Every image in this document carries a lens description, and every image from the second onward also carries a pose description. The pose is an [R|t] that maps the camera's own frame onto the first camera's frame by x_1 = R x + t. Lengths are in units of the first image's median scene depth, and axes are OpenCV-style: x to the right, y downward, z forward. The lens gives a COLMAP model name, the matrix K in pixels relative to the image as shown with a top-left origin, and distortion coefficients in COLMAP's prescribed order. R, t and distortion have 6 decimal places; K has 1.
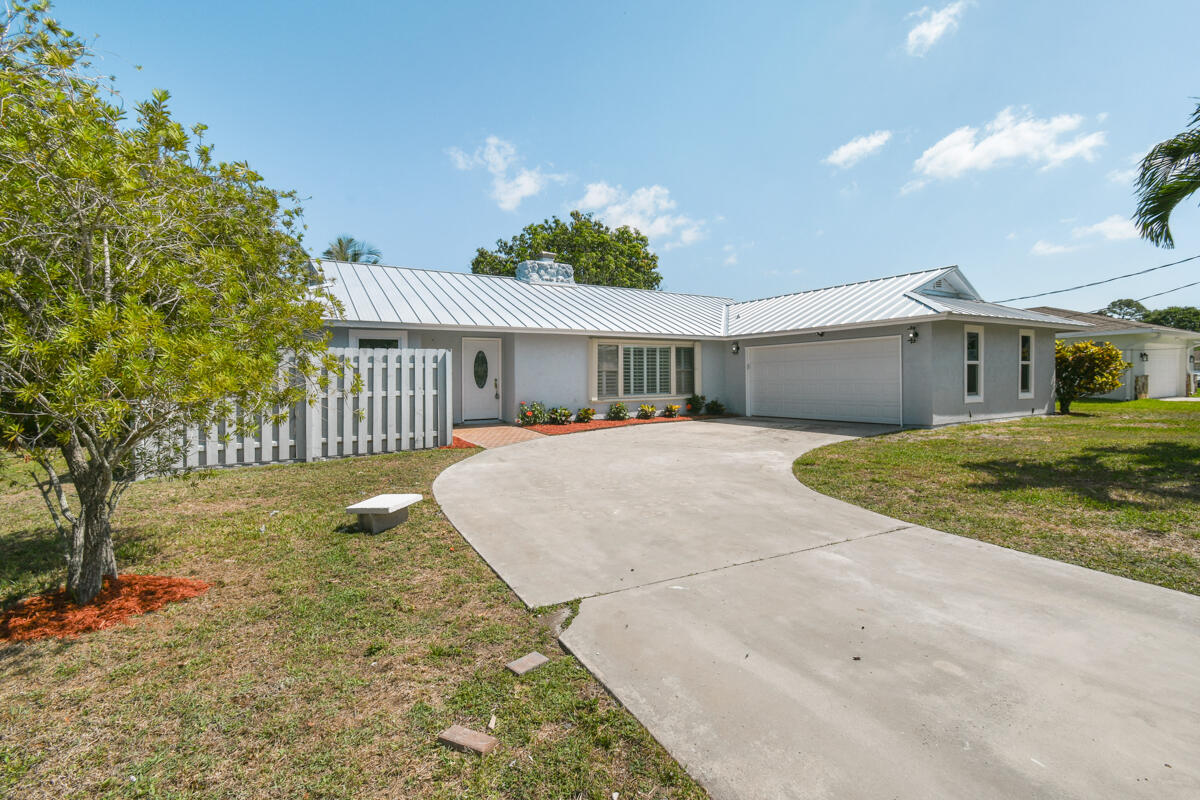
lens RADIAL K [[542.6, 0, 593.0], [0, 542.6, 379.0], [0, 0, 1]] dist [0.002765, 0.000053]
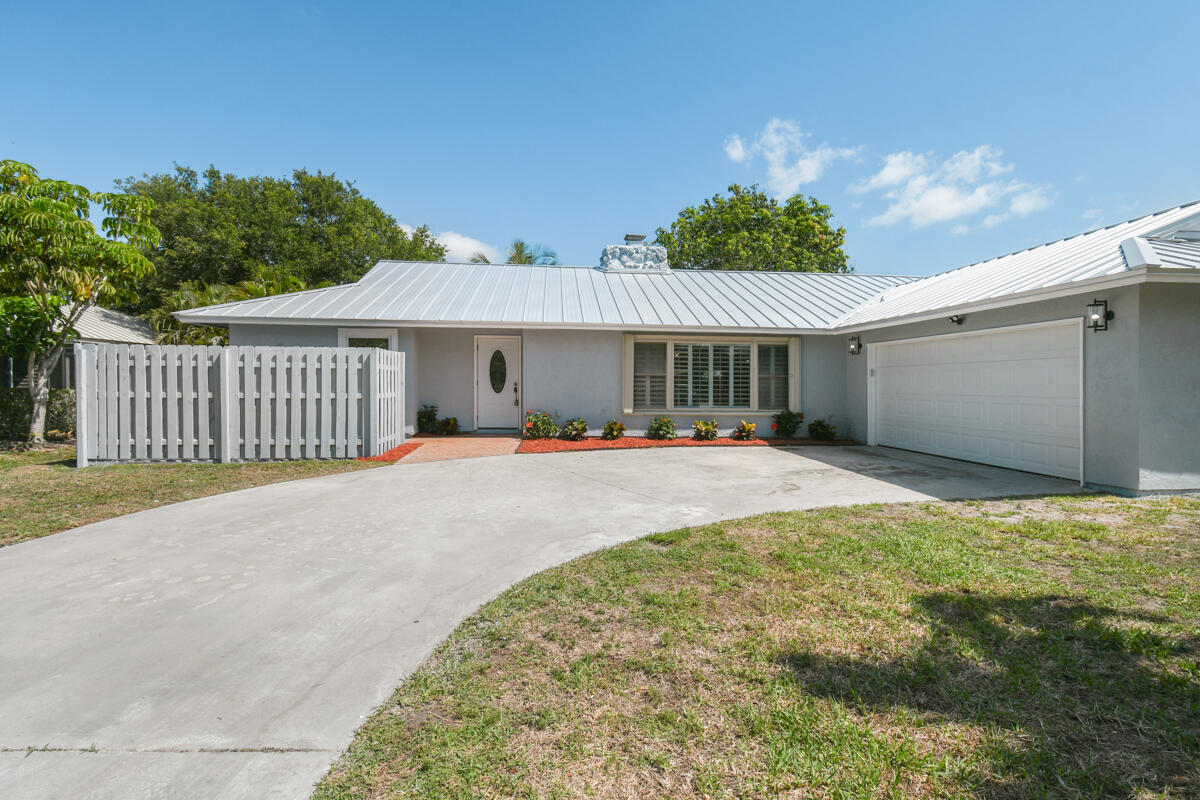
lens RADIAL K [[568.7, 0, 589.8], [0, 568.7, 378.0], [0, 0, 1]] dist [-0.000311, 0.000129]
pose [[0.895693, 0.017324, -0.444334, 0.309519], [-0.021014, 0.999773, -0.003380, -0.006524], [0.444175, 0.012365, 0.895855, 0.220951]]
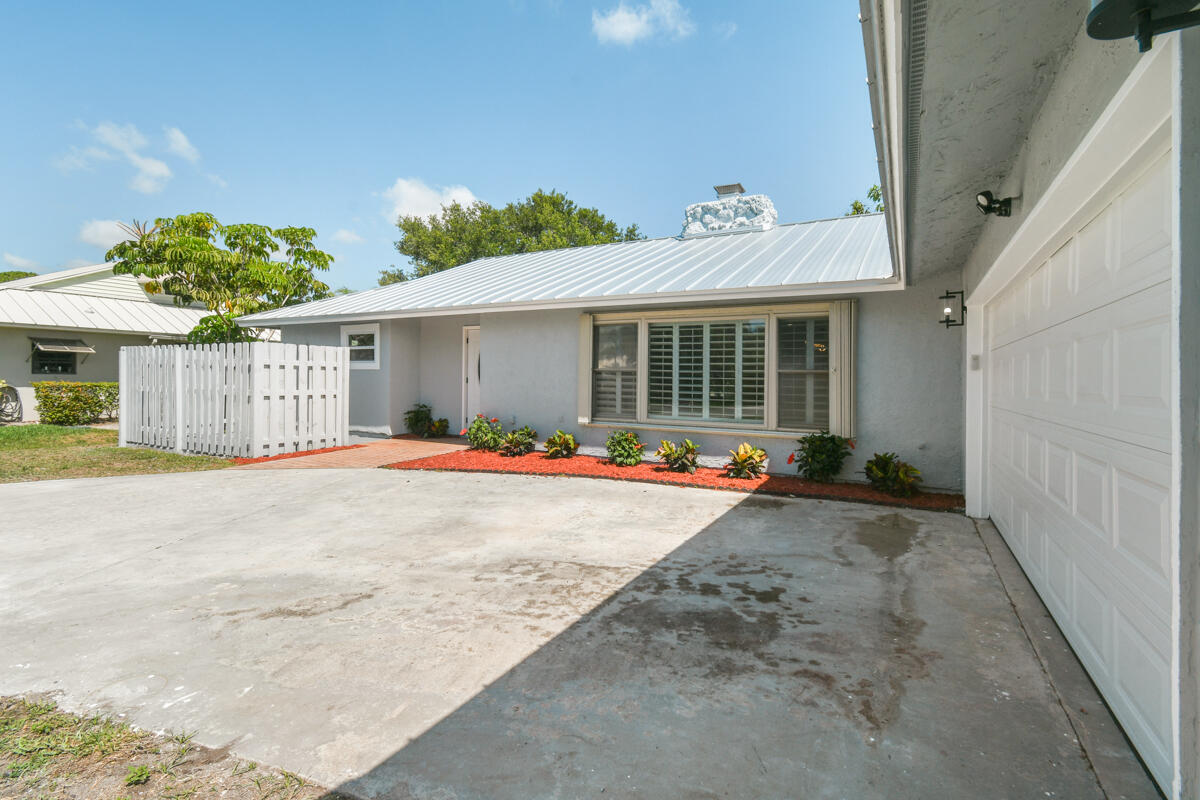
lens RADIAL K [[534.7, 0, 629.6], [0, 534.7, 375.2], [0, 0, 1]] dist [0.000281, -0.000056]
pose [[0.525412, 0.014489, -0.850725, 0.485920], [-0.022447, 0.999743, 0.003163, -0.012259], [0.850552, 0.017434, 0.525602, 0.716420]]
